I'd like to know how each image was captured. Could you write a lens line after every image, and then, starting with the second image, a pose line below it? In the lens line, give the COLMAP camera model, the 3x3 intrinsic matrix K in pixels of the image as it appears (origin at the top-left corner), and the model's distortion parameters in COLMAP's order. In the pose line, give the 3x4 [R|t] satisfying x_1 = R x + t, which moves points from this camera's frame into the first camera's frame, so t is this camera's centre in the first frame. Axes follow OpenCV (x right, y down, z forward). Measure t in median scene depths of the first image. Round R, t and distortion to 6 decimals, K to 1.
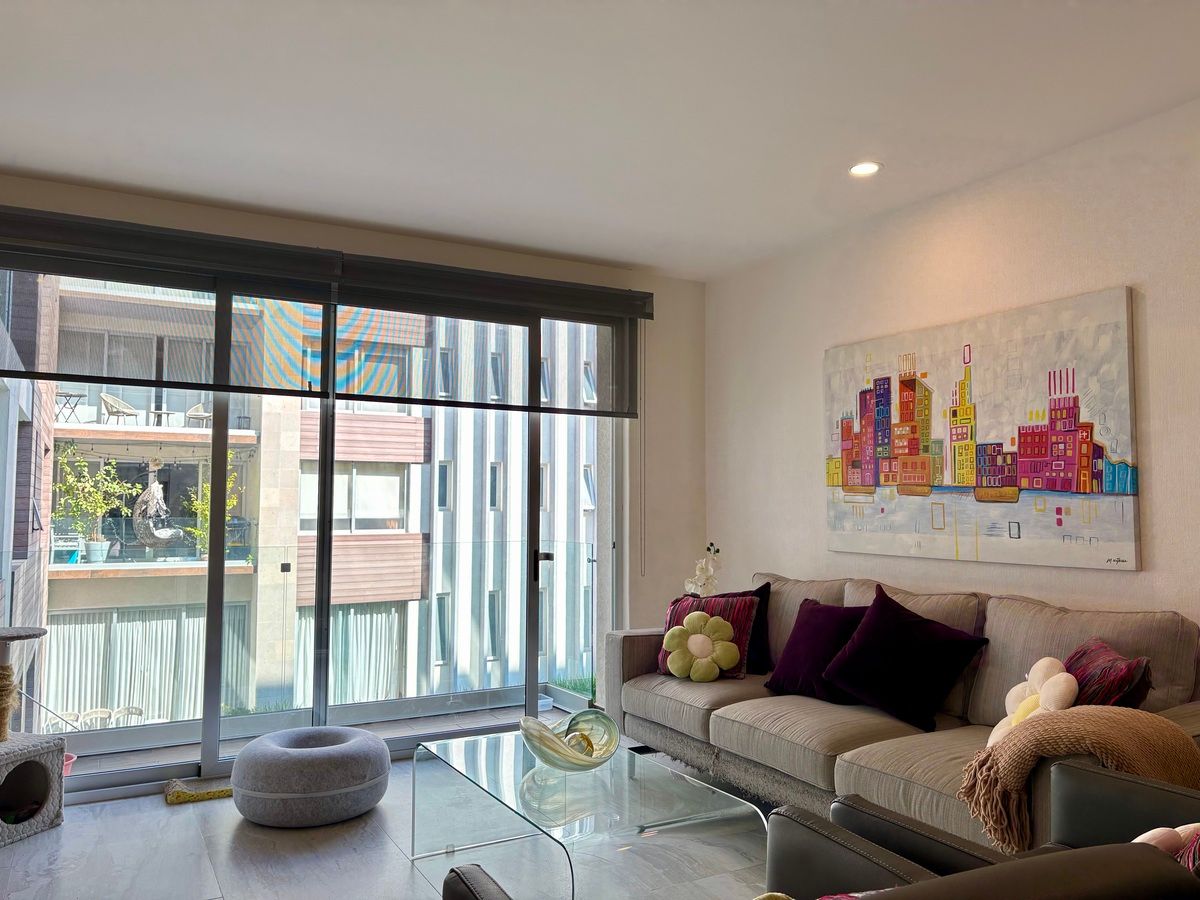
lens RADIAL K [[898.9, 0, 600.0], [0, 898.9, 450.0], [0, 0, 1]] dist [0.063817, -0.082462]
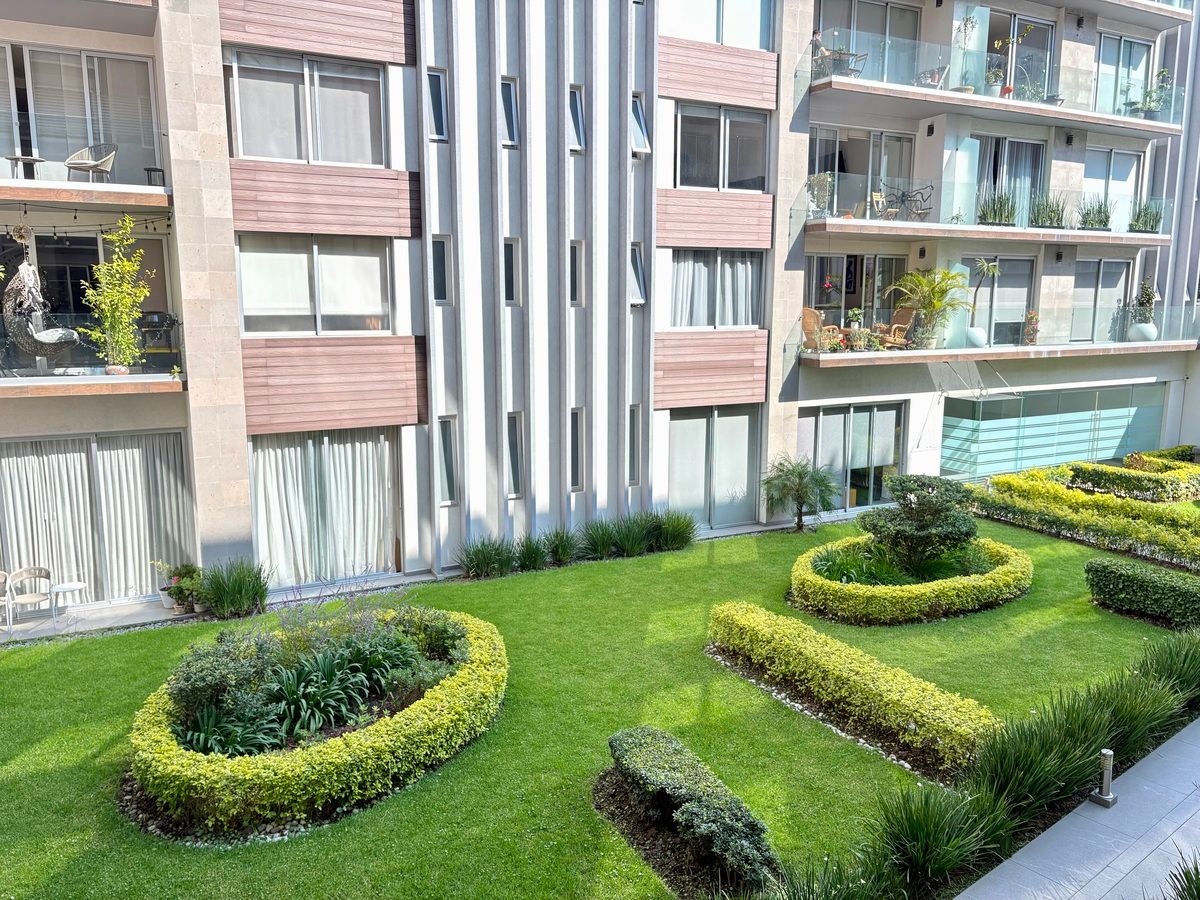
lens RADIAL K [[898.9, 0, 600.0], [0, 898.9, 450.0], [0, 0, 1]] dist [0.063817, -0.082462]
pose [[0.999692, 0.002652, -0.024677, -0.027874], [0.002958, 0.974457, 0.224554, 0.018288], [0.024643, -0.224558, 0.974149, 0.267496]]
